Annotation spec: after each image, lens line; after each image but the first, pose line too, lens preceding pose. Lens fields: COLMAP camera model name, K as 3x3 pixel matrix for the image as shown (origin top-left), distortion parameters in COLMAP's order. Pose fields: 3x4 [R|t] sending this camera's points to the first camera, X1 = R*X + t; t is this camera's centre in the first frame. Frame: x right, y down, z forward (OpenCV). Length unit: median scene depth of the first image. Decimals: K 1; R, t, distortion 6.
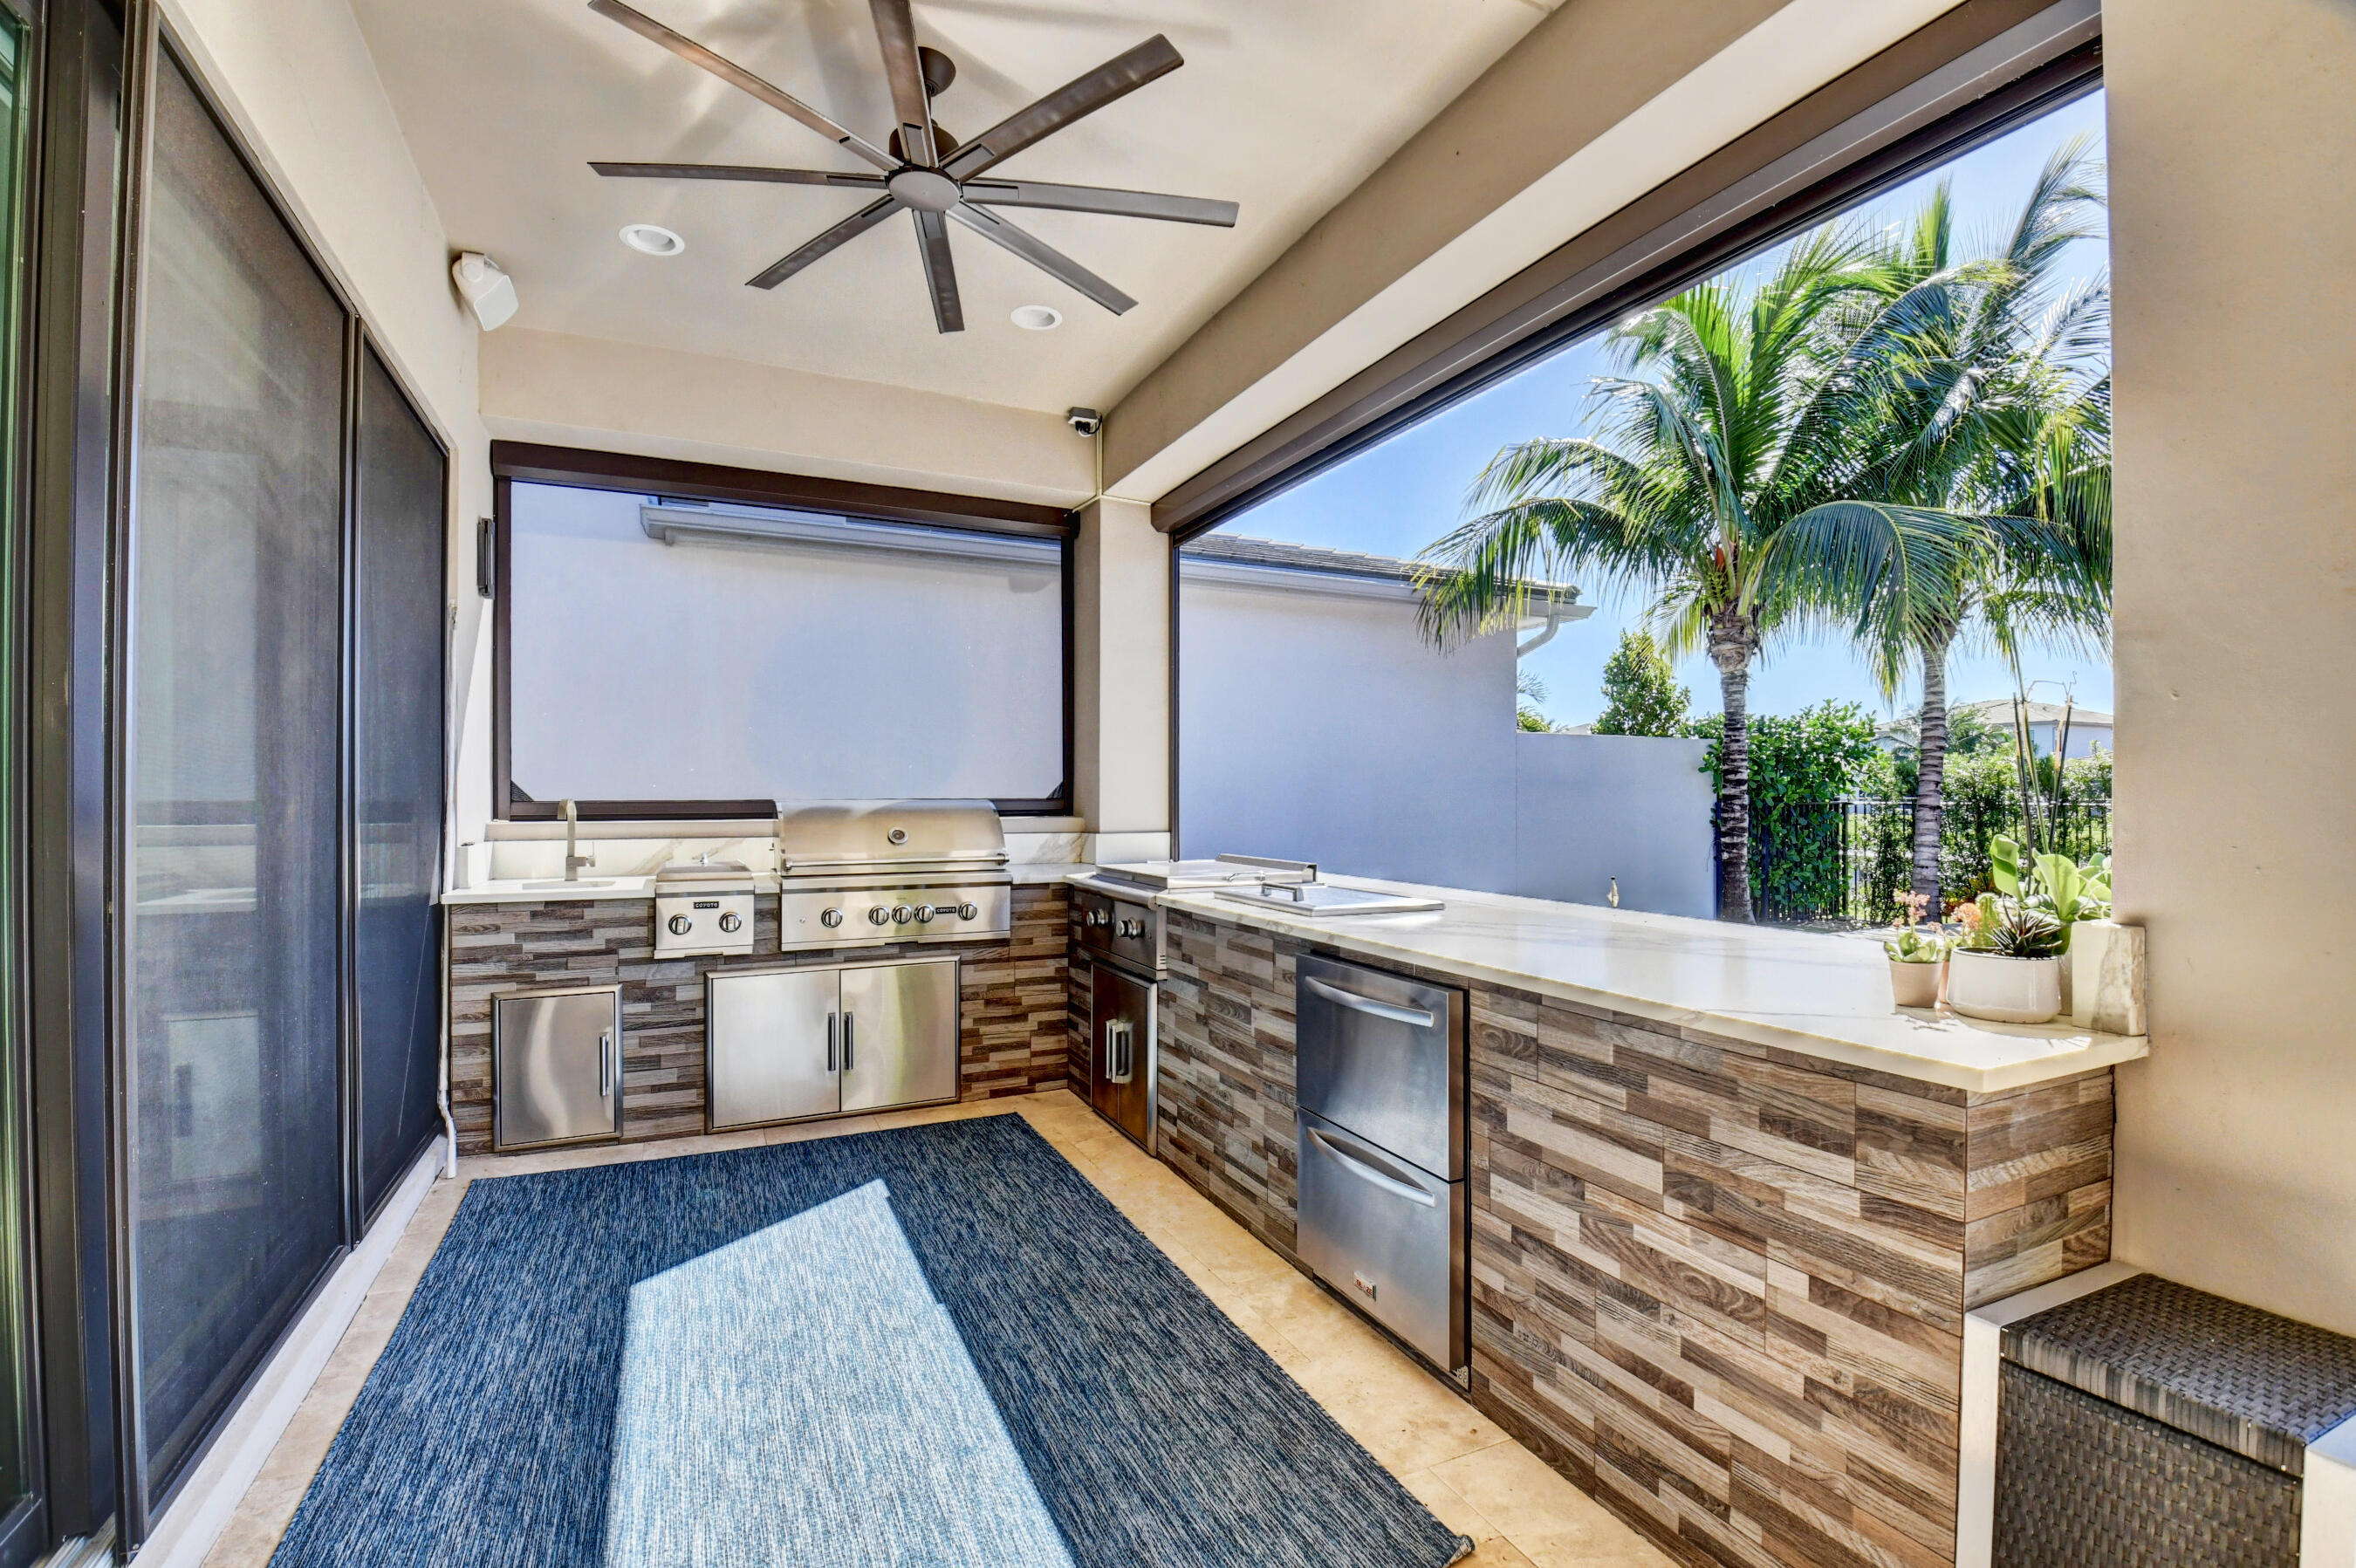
lens RADIAL K [[1033.7, 0, 1178.3], [0, 1033.7, 794.1], [0, 0, 1]] dist [0.000542, -0.017492]
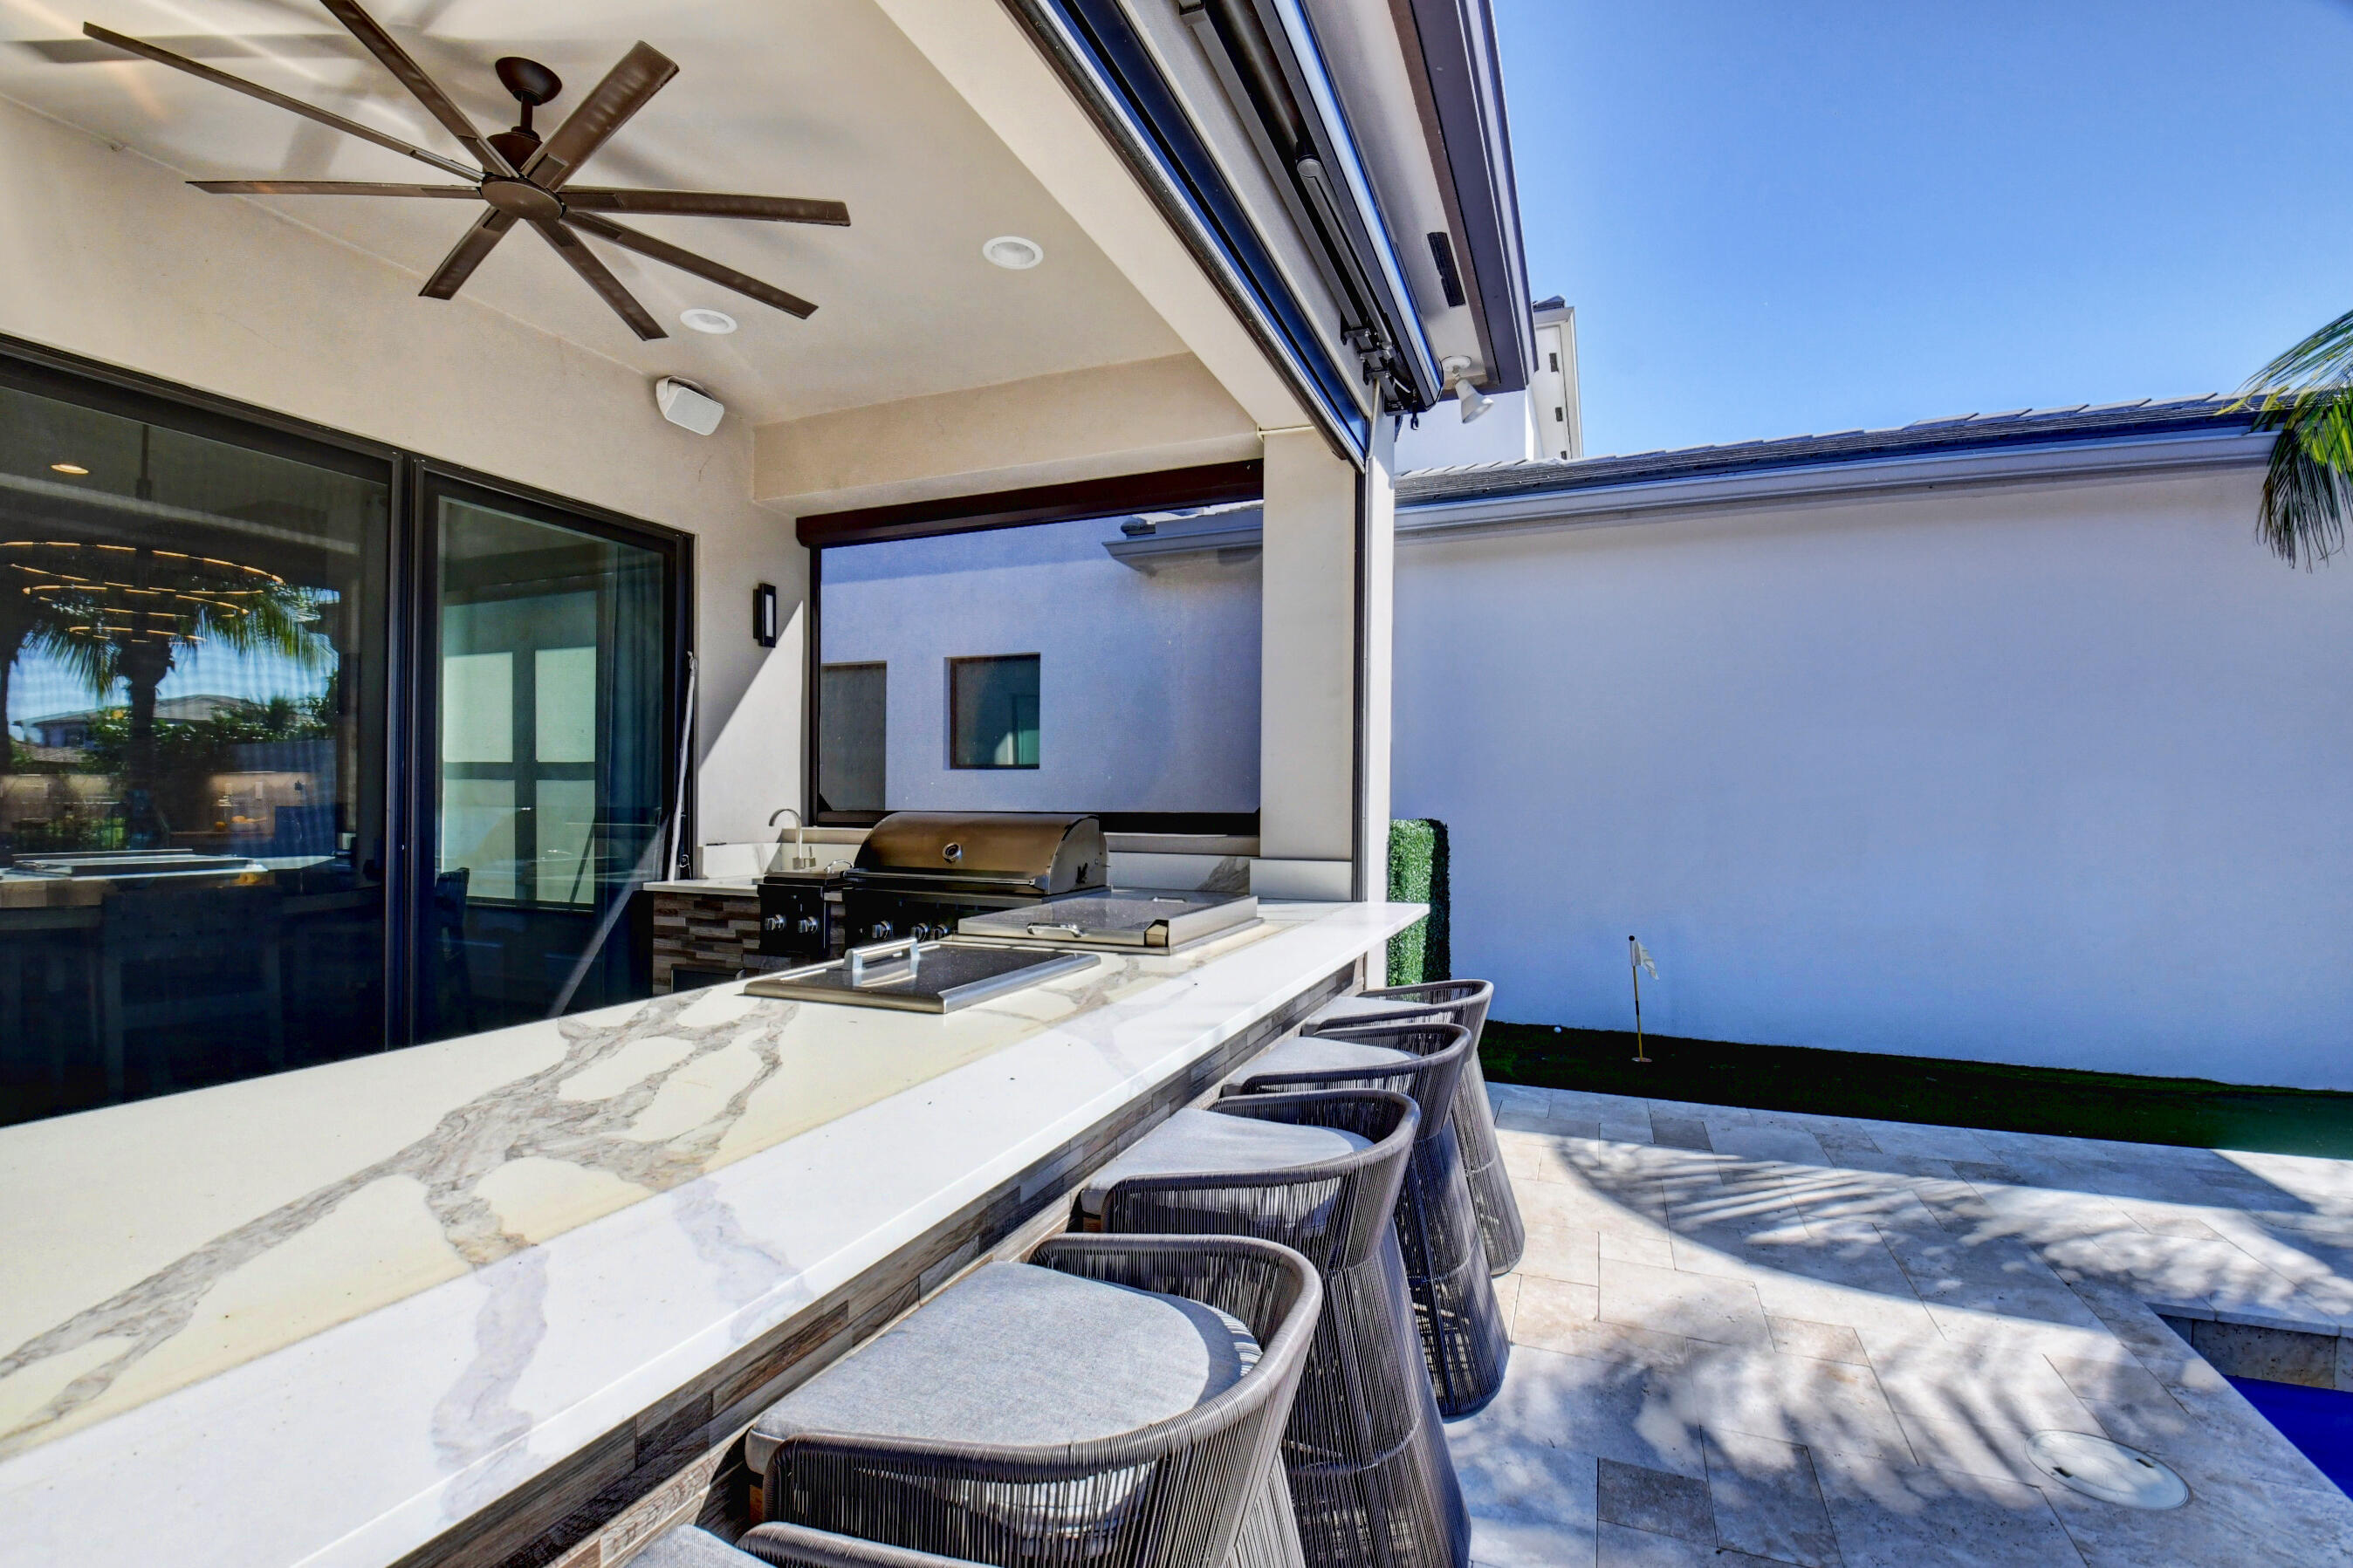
lens RADIAL K [[1035.2, 0, 1166.4], [0, 1035.2, 798.5], [0, 0, 1]] dist [0.000885, -0.017242]
pose [[0.669144, 0.003963, -0.743122, 0.535031], [-0.007542, 0.999970, -0.001458, -0.008198], [0.743094, 0.006580, 0.669154, 0.484911]]
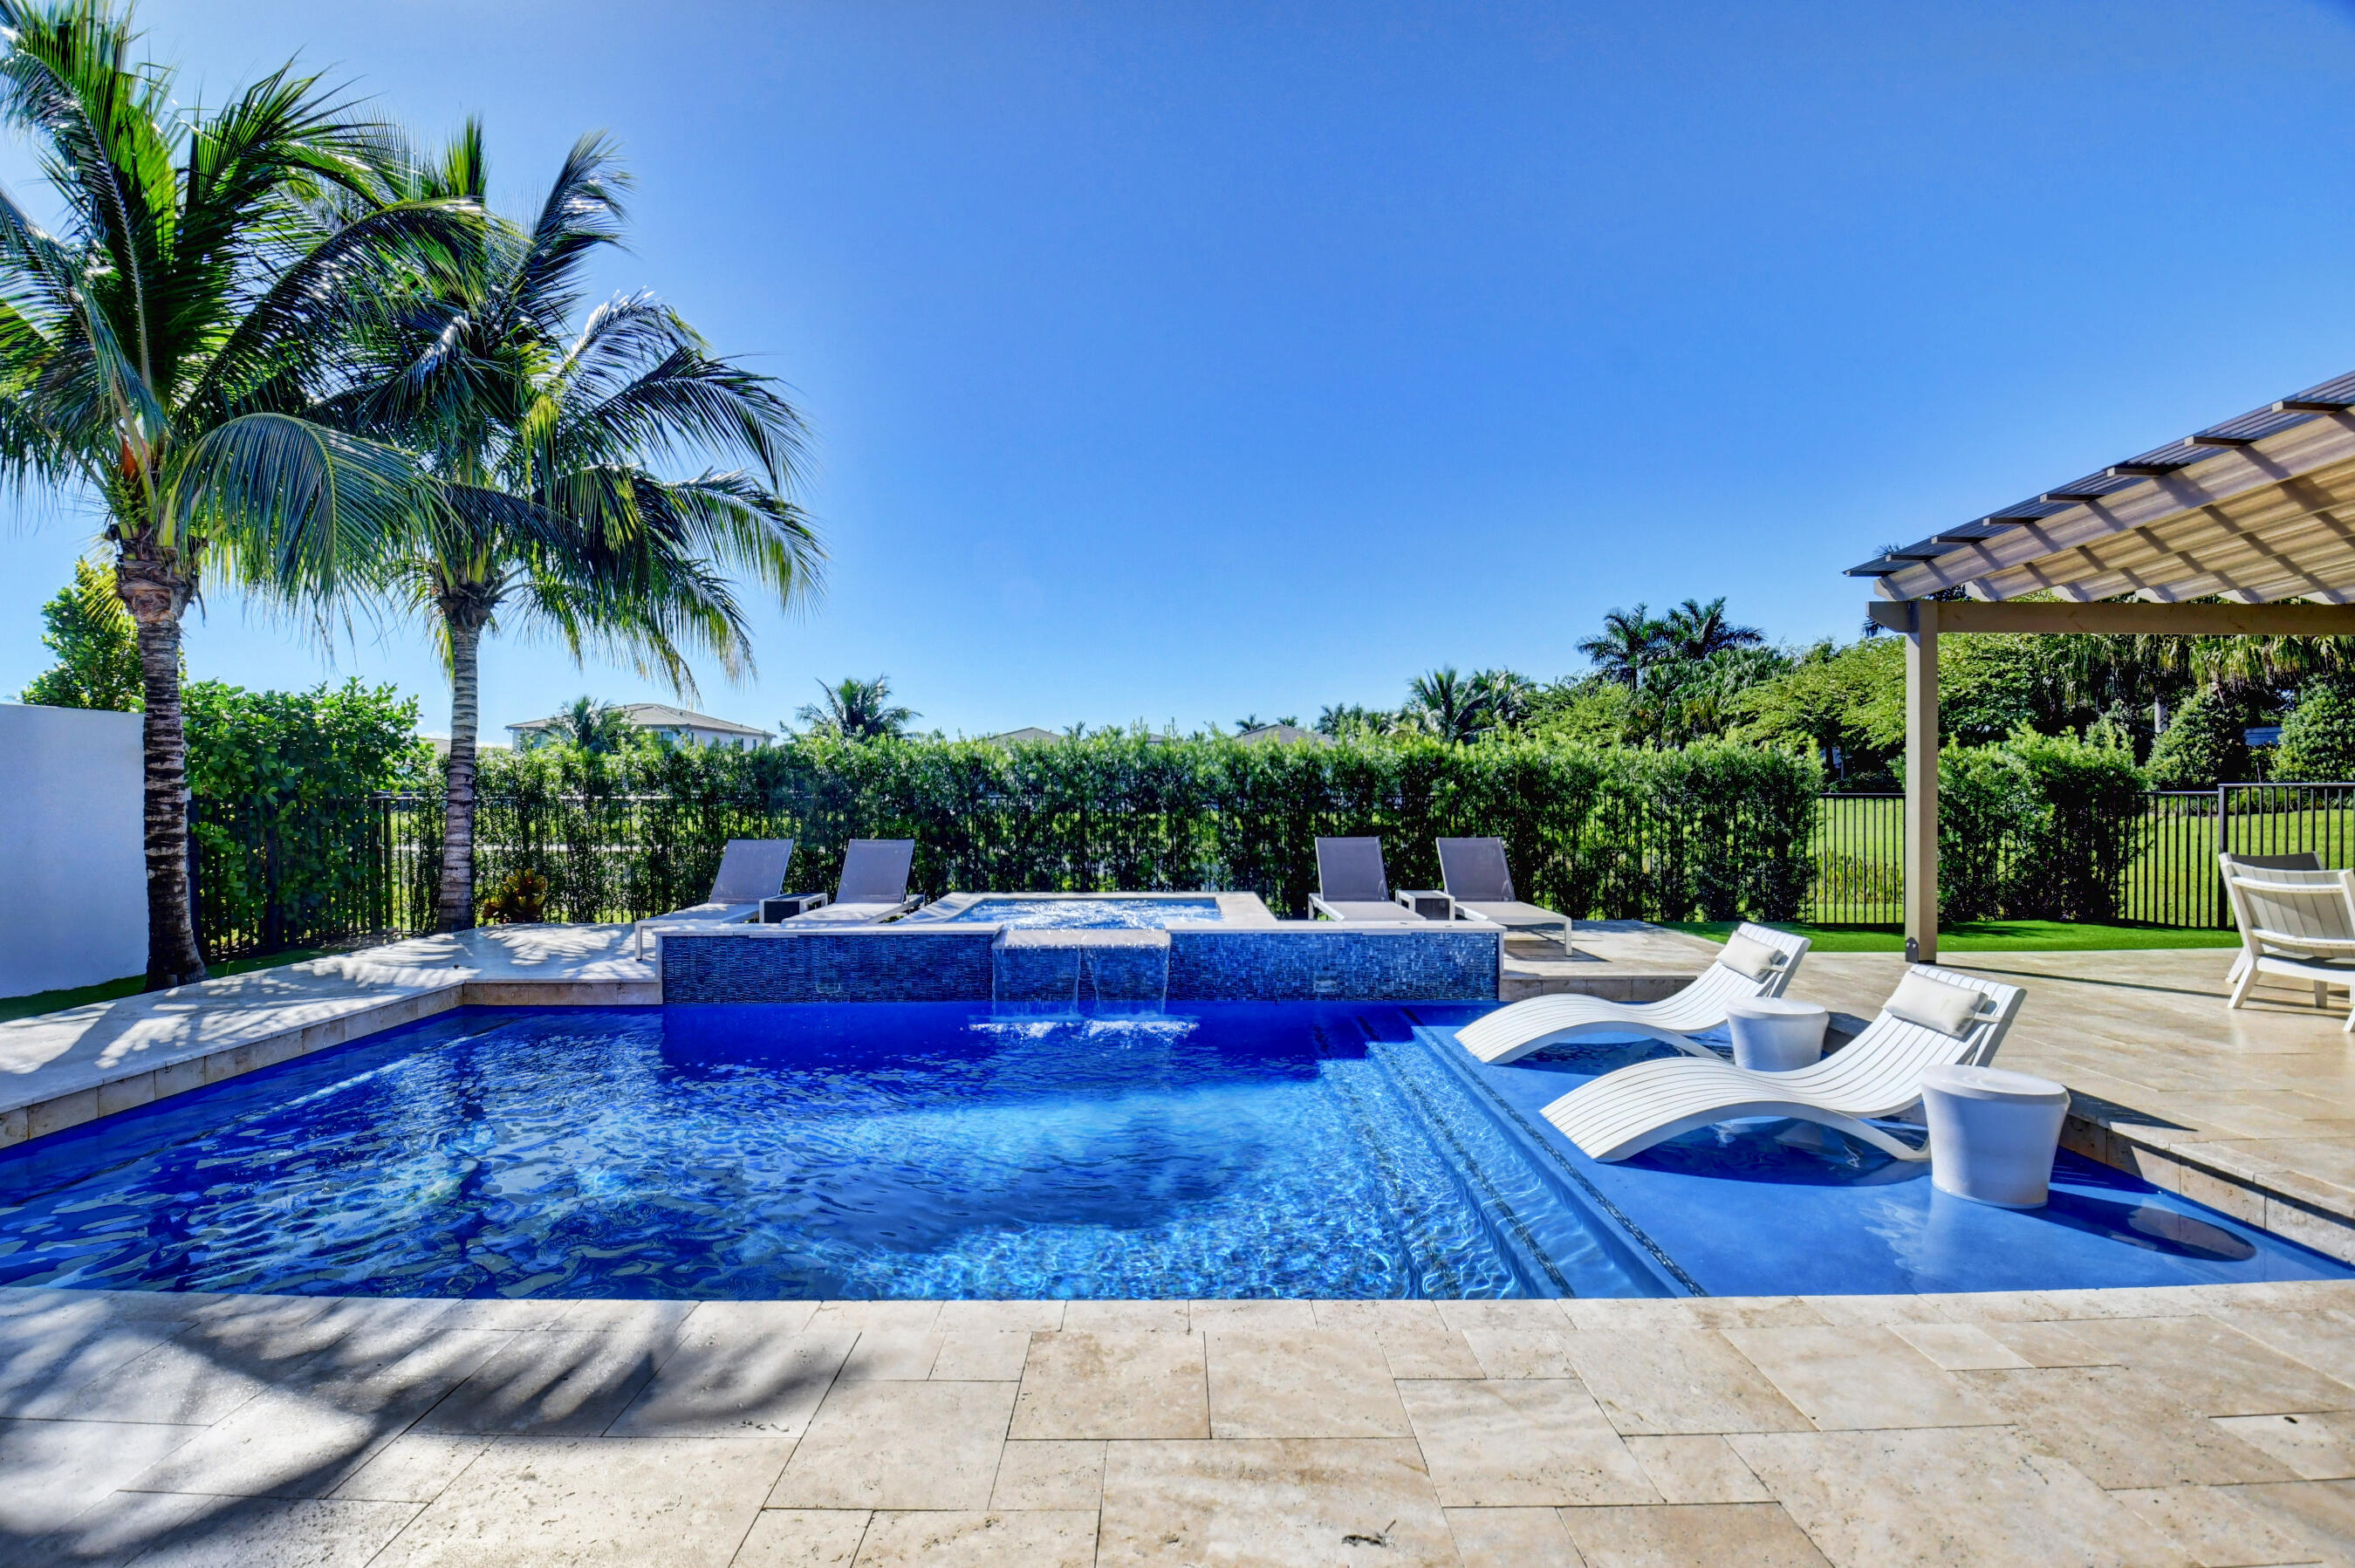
lens RADIAL K [[1036.2, 0, 1167.4], [0, 1036.2, 798.5], [0, 0, 1]] dist [0.000885, -0.017242]
pose [[0.429307, -0.011489, 0.903085, 0.421745], [0.002539, 0.999930, 0.011514, -0.000027], [-0.903155, -0.002650, 0.429307, 0.091159]]
